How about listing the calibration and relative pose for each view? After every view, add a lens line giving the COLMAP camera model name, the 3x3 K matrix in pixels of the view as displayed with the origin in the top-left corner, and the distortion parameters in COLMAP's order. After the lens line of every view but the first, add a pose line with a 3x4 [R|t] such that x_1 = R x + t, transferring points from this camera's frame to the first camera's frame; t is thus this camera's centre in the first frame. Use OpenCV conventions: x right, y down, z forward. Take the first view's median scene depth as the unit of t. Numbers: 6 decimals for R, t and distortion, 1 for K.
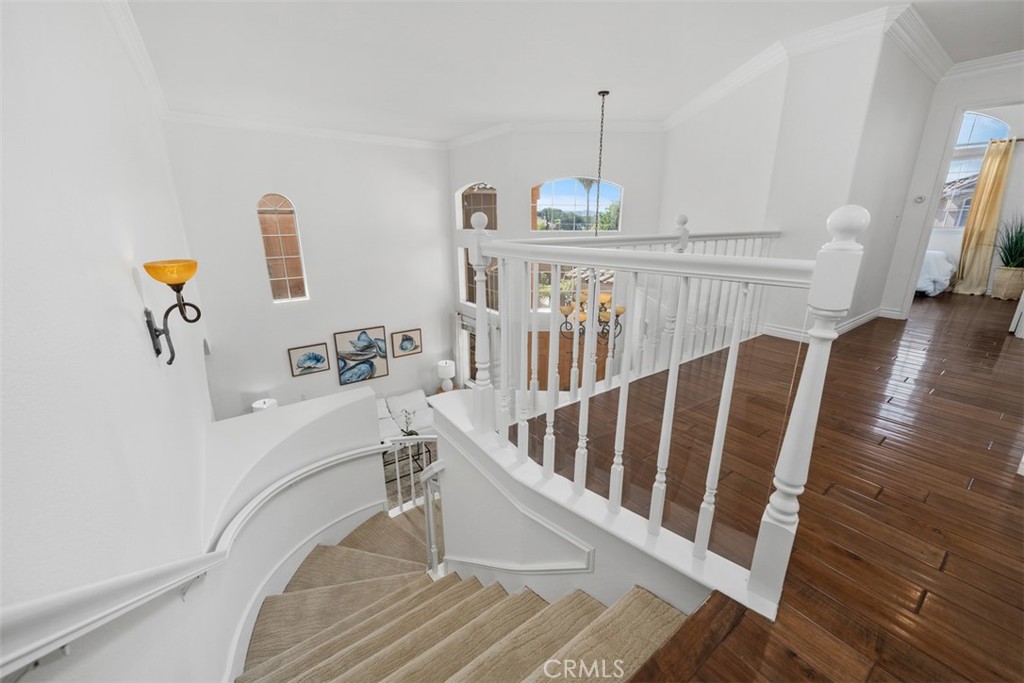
lens RADIAL K [[397.3, 0, 509.3], [0, 397.3, 338.0], [0, 0, 1]] dist [-0.000507, 0.000298]
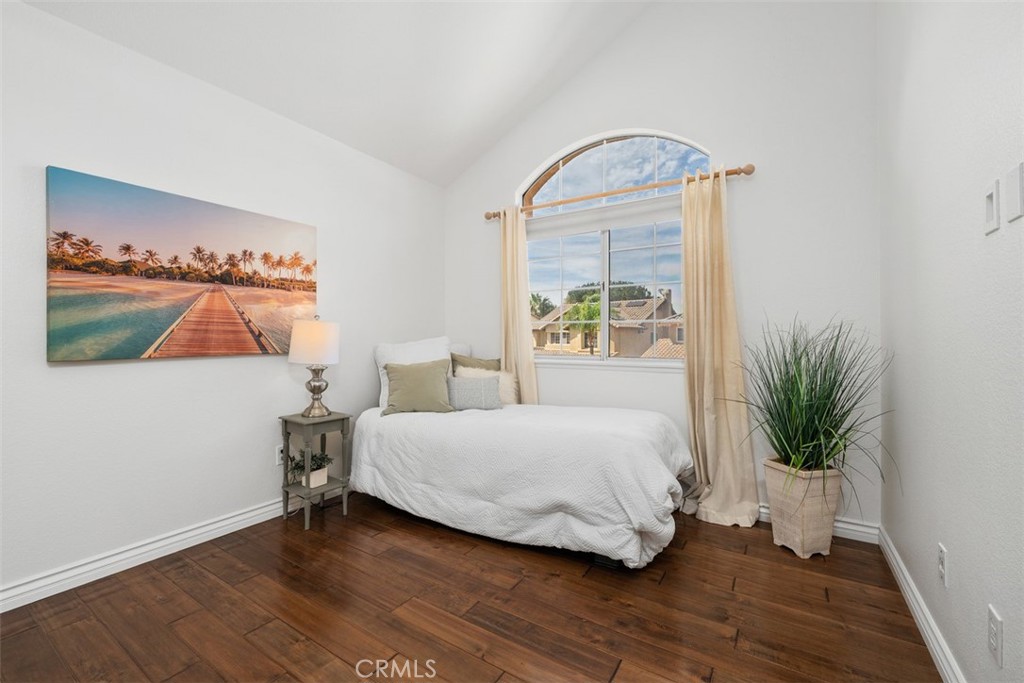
lens RADIAL K [[426.7, 0, 512.9], [0, 426.7, 338.7], [0, 0, 1]] dist [0.001613, -0.000014]
pose [[0.925242, 0.003756, 0.379358, 0.815894], [0.102975, 0.959924, -0.260657, -0.203570], [-0.365134, 0.280235, 0.887776, 0.666952]]
